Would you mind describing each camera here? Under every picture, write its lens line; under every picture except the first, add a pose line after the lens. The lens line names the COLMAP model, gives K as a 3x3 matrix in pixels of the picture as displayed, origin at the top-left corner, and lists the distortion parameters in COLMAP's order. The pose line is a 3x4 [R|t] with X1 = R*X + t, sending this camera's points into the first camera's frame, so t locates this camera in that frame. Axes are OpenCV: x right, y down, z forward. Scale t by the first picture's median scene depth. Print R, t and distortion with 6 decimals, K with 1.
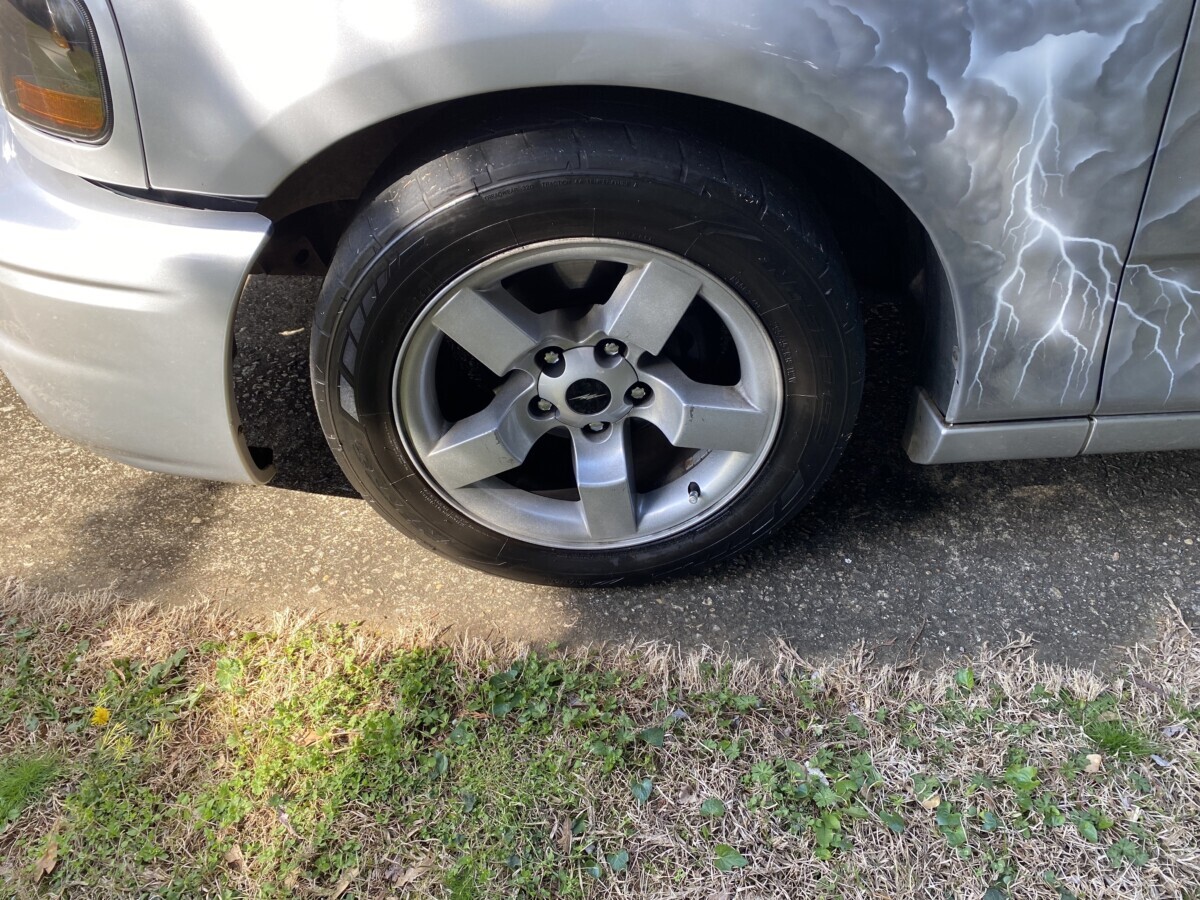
lens RADIAL K [[896.0, 0, 598.4], [0, 896.0, 440.4], [0, 0, 1]] dist [0.029594, -0.029054]
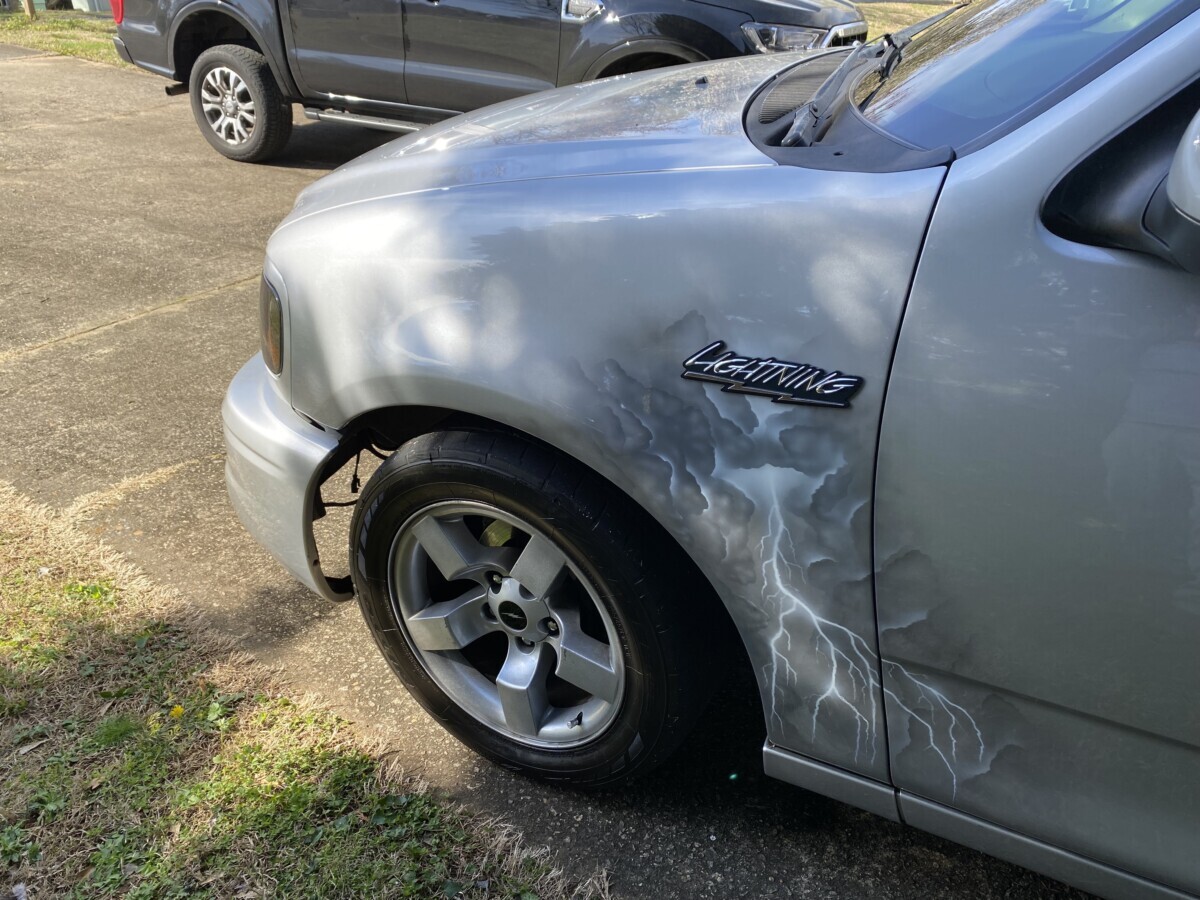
lens RADIAL K [[896.0, 0, 598.4], [0, 896.0, 440.4], [0, 0, 1]] dist [0.029594, -0.029054]
pose [[0.866306, 0.246986, -0.434179, 0.729383], [-0.334117, 0.932652, -0.136109, -0.182851], [0.371321, 0.262979, 0.890485, -0.261019]]
